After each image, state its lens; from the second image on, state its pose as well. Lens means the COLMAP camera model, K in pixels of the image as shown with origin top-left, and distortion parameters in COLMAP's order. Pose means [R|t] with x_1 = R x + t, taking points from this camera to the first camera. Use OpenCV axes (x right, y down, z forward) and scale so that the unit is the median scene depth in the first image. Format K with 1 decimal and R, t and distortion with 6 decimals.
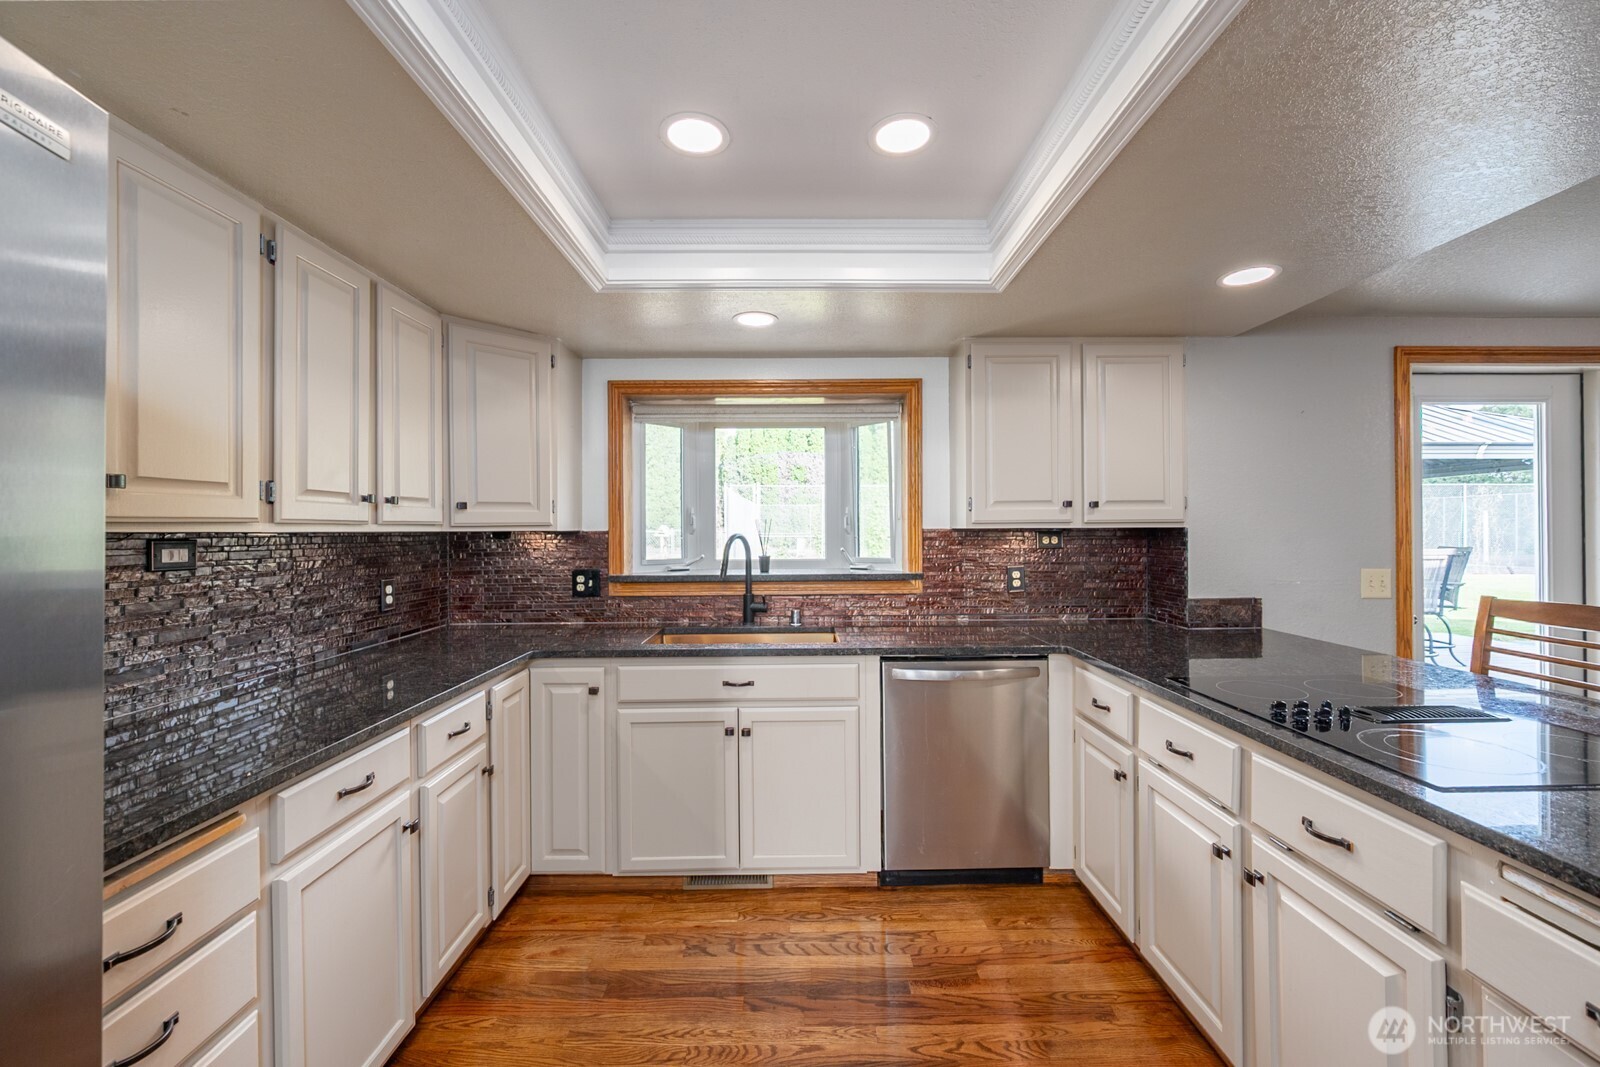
lens RADIAL K [[636.7, 0, 807.9], [0, 636.7, 529.1], [0, 0, 1]] dist [-0.003004, -0.000599]
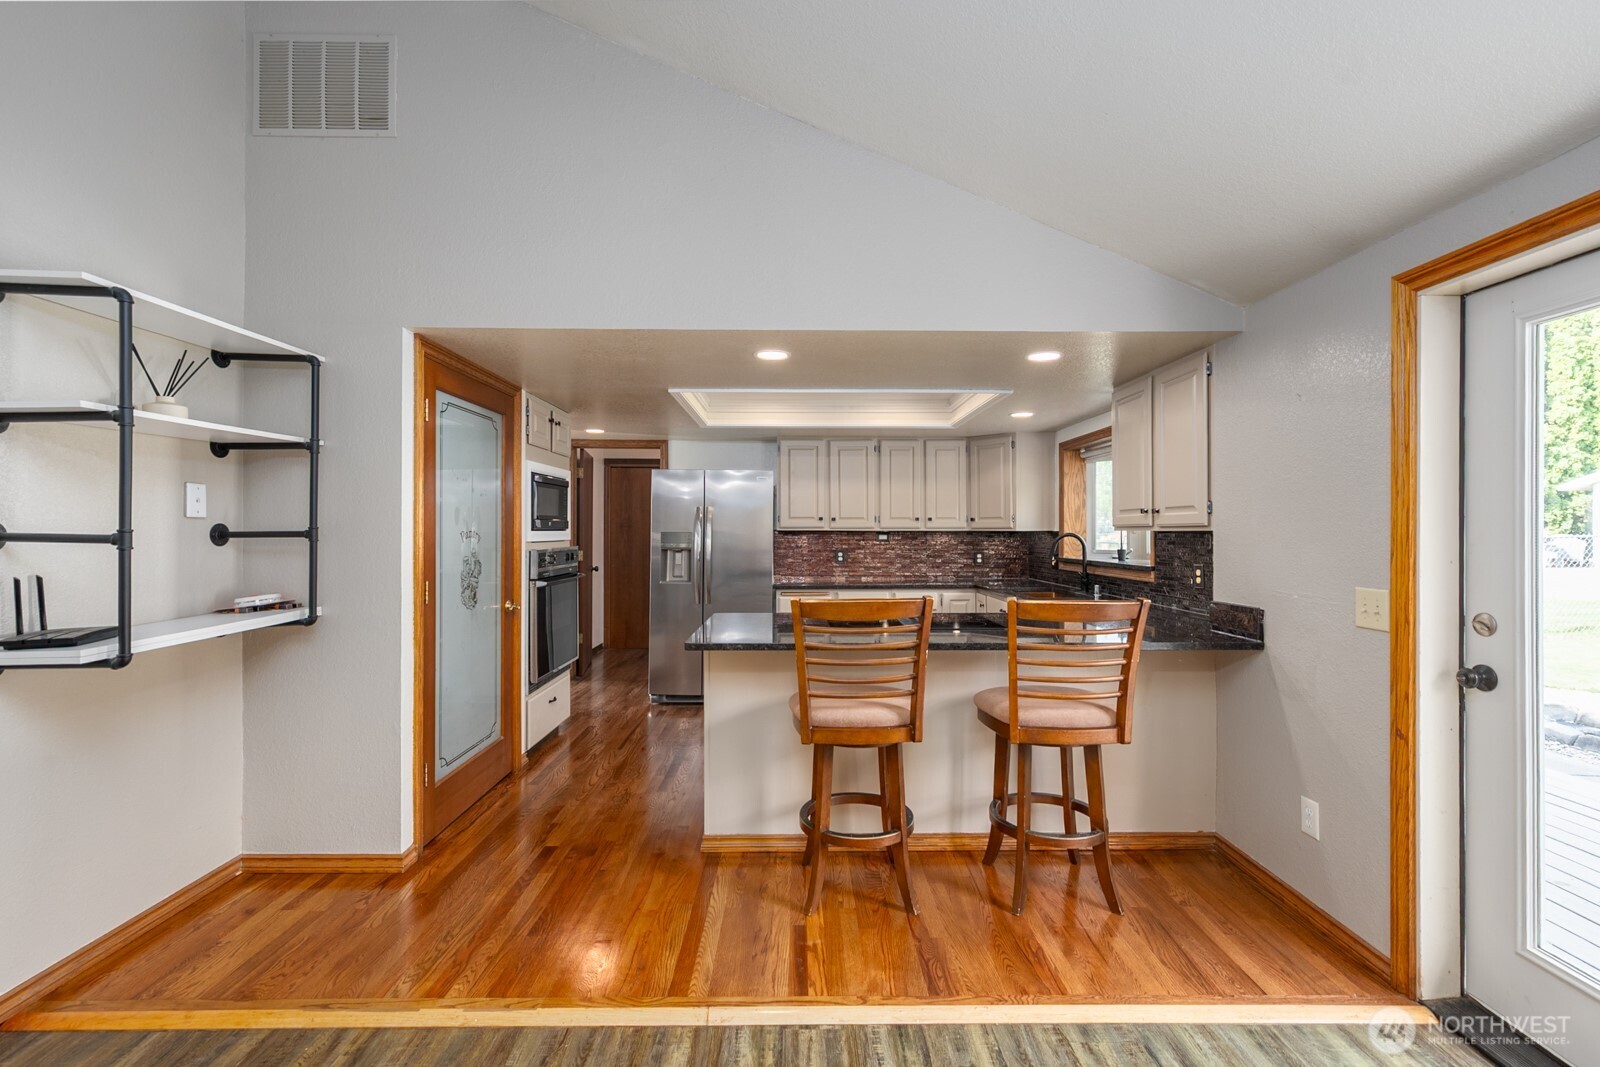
lens RADIAL K [[686.2, 0, 804.6], [0, 686.2, 527.9], [0, 0, 1]] dist [0.001659, -0.001210]
pose [[0.004176, 0.001589, -0.999990, 1.681626], [-0.000592, 0.999999, 0.001586, -0.008590], [0.999991, 0.000586, 0.004177, 0.338937]]
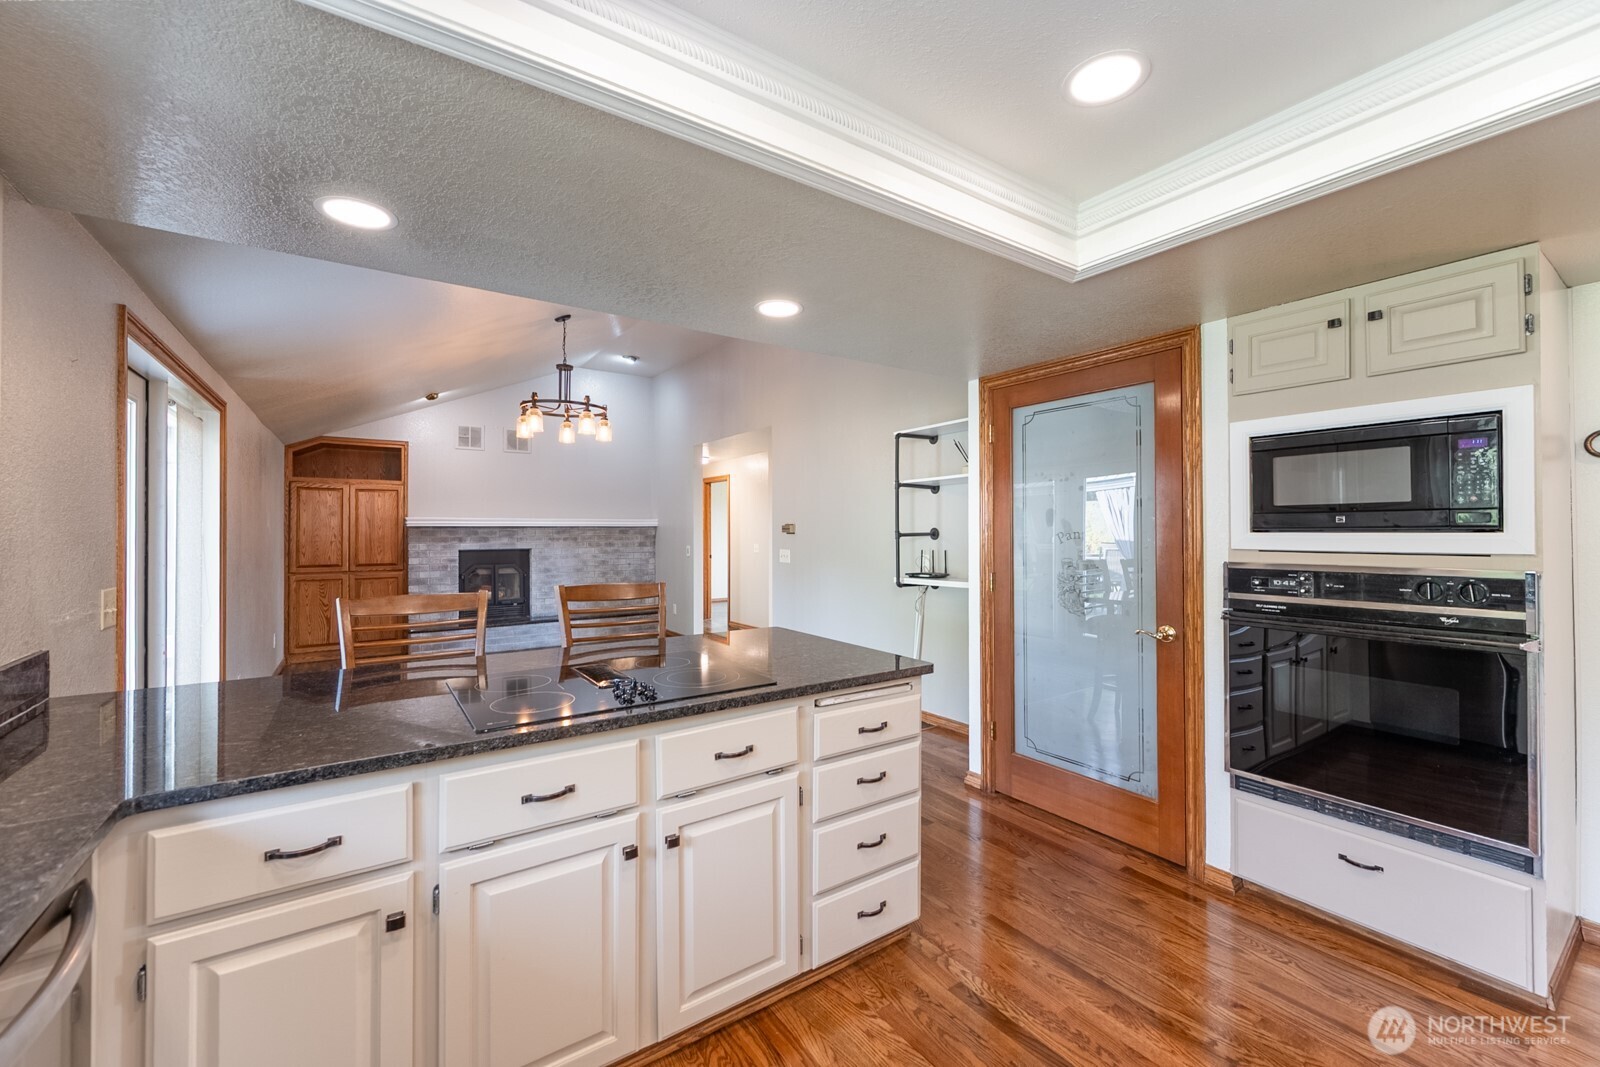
lens RADIAL K [[636.7, 0, 801.8], [0, 636.7, 528.0], [0, 0, 1]] dist [-0.003004, -0.000599]
pose [[-0.559580, 0.009449, 0.828723, -0.190490], [0.003570, 0.999953, -0.008991, -0.000534], [-0.828769, -0.002073, -0.559587, 0.736279]]
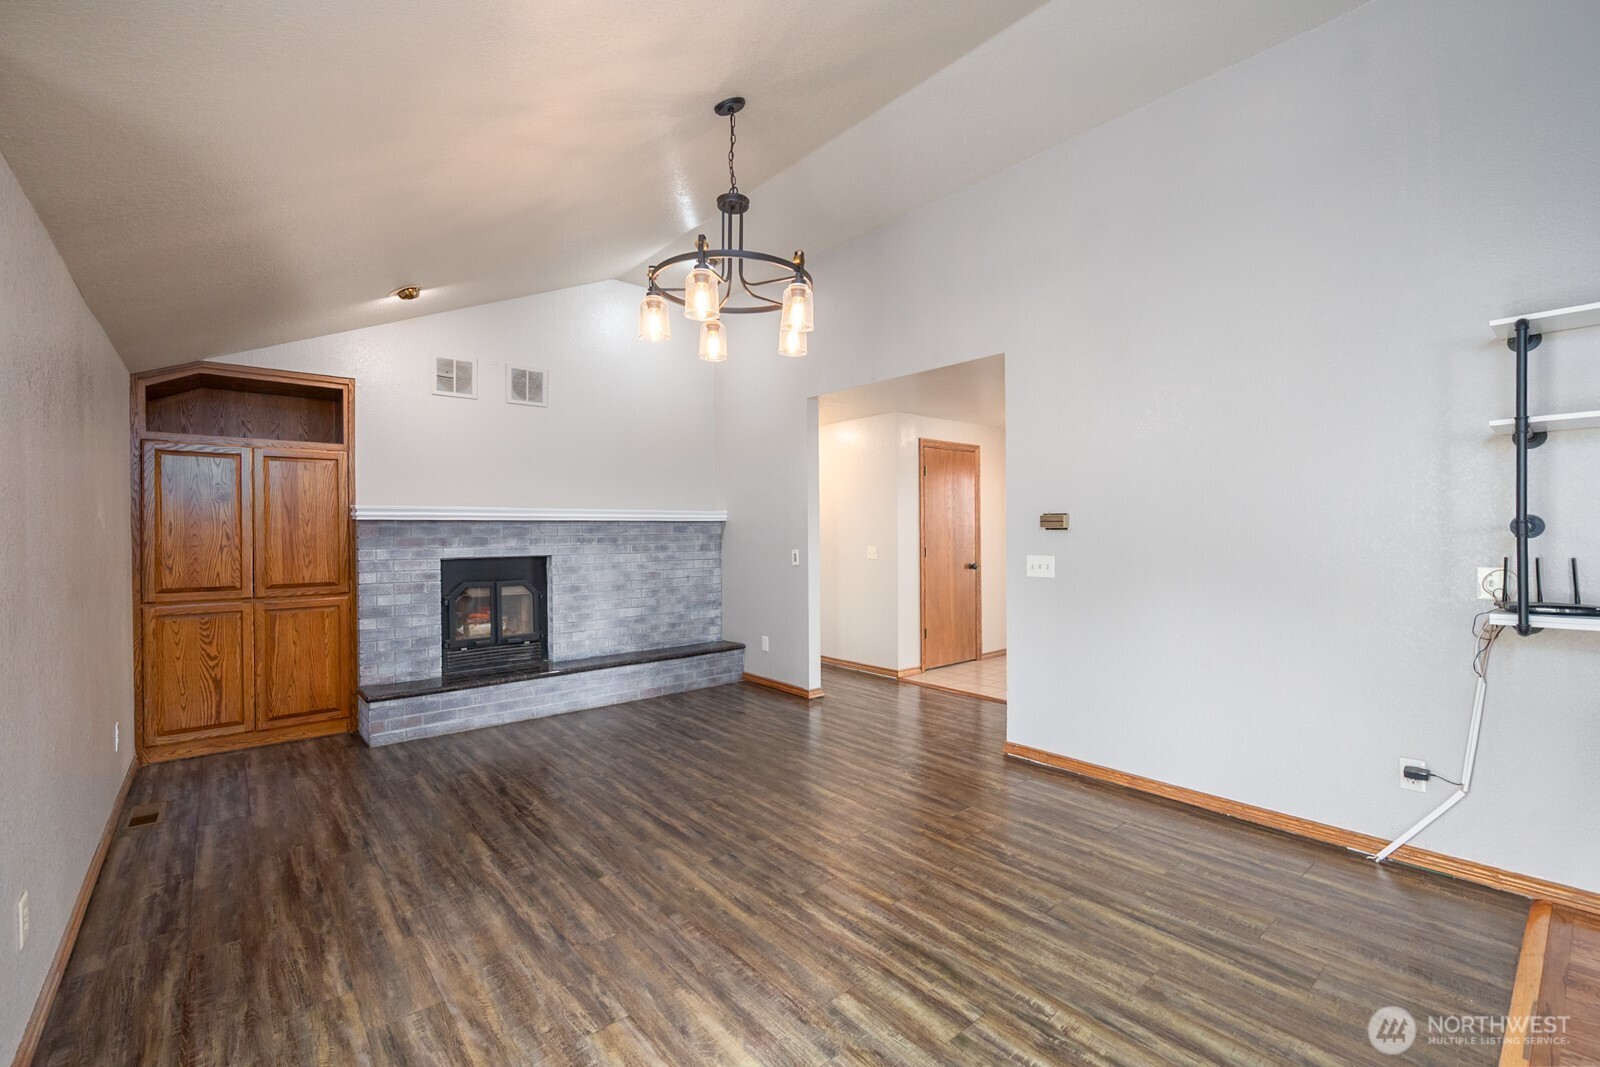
lens RADIAL K [[686.2, 0, 798.9], [0, 686.2, 537.3], [0, 0, 1]] dist [0.001659, -0.001210]
pose [[-0.637491, -0.000148, 0.770458, 0.906151], [0.007071, 0.999957, 0.006042, 0.003135], [-0.770425, 0.009299, -0.637463, 0.855956]]
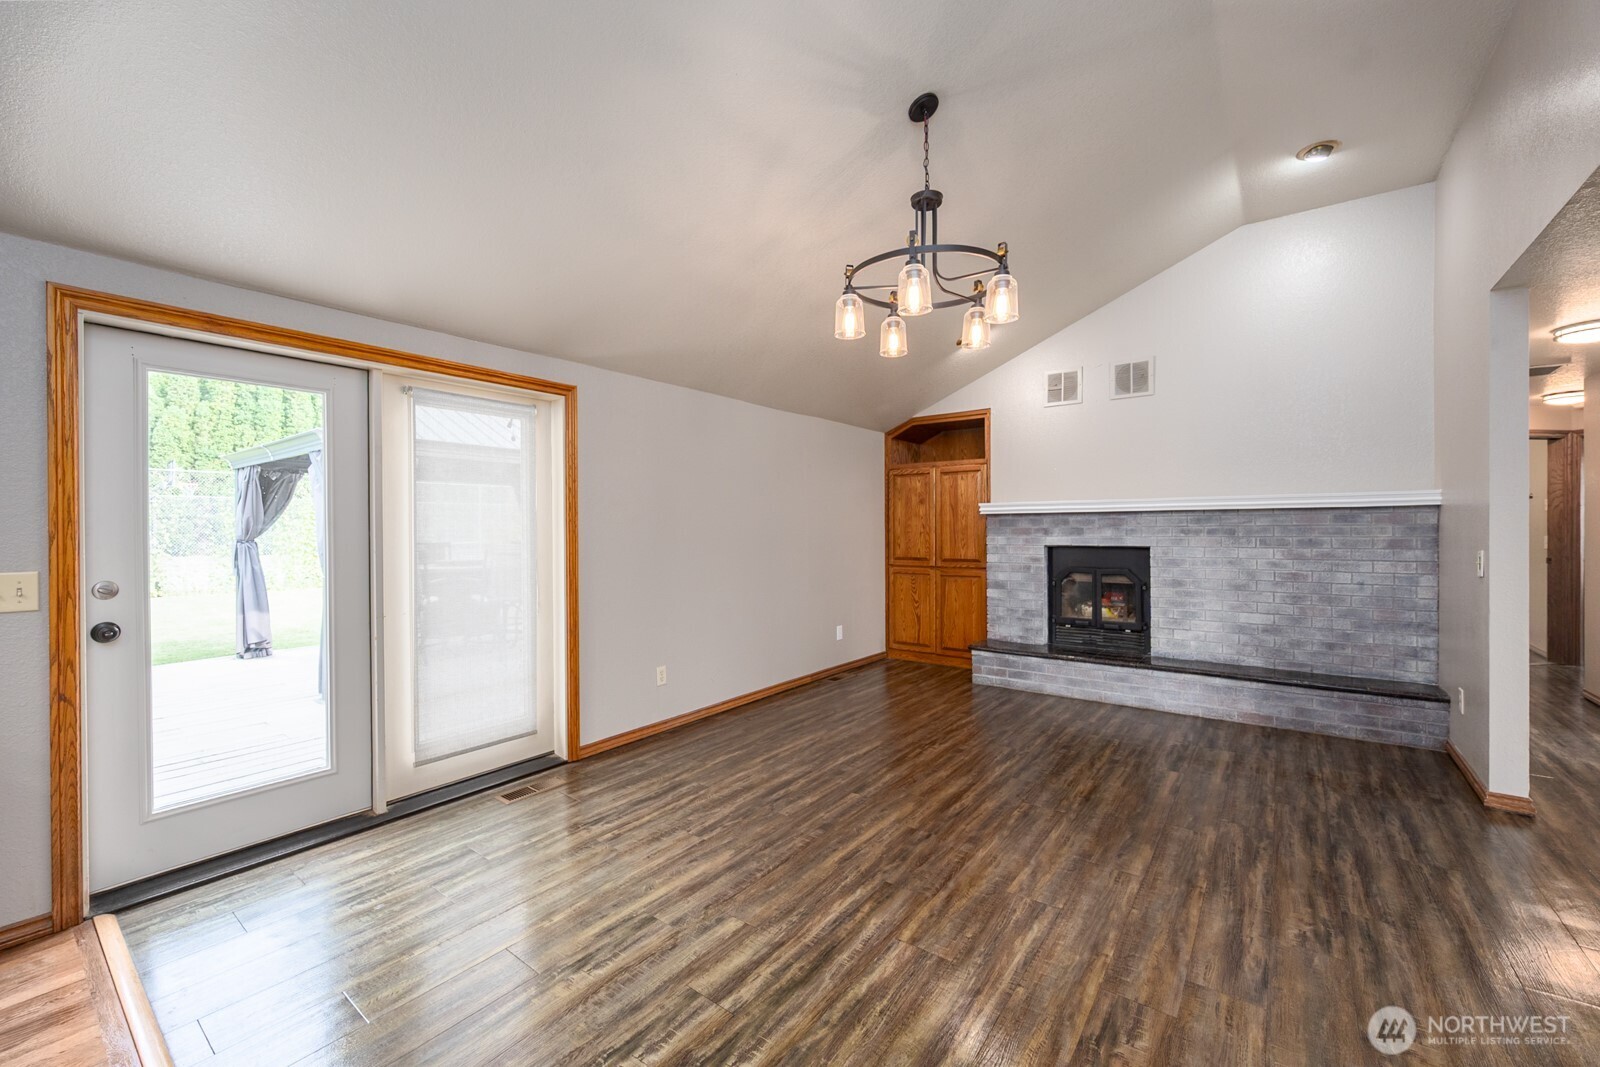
lens RADIAL K [[636.7, 0, 802.6], [0, 636.7, 531.6], [0, 0, 1]] dist [-0.003004, -0.000599]
pose [[0.609244, -0.003048, 0.792977, 0.867346], [0.001468, 0.999995, 0.002716, 0.014204], [-0.792982, -0.000491, 0.609245, -0.191132]]
